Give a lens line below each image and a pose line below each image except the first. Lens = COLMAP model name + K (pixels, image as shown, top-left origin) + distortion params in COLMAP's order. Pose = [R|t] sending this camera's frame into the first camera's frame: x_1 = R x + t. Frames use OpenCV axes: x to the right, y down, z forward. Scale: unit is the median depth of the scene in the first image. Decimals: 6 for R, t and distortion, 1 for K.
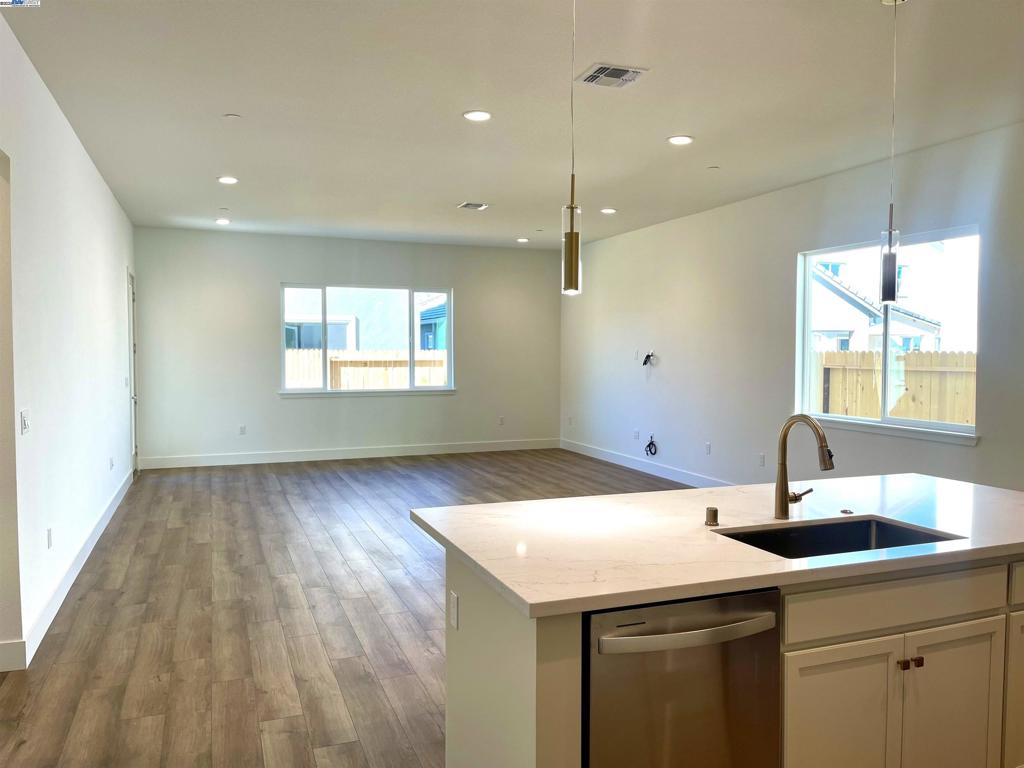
lens RADIAL K [[768.3, 0, 515.4], [0, 768.3, 382.0], [0, 0, 1]] dist [0.063401, -0.077342]
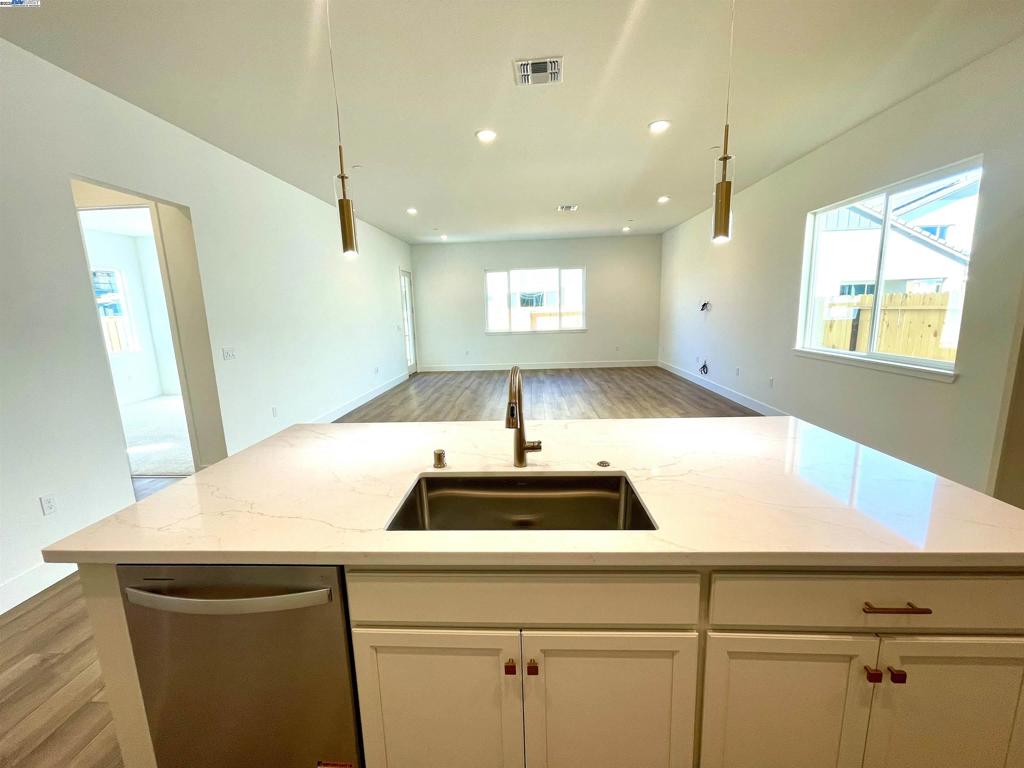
lens RADIAL K [[413.0, 0, 508.3], [0, 413.0, 378.6], [0, 0, 1]] dist [-0.004221, 0.000039]
pose [[0.908963, 0.037509, -0.415186, 0.317592], [0.017840, 0.991532, 0.128634, -0.004153], [0.416495, -0.124331, 0.900596, 0.299832]]
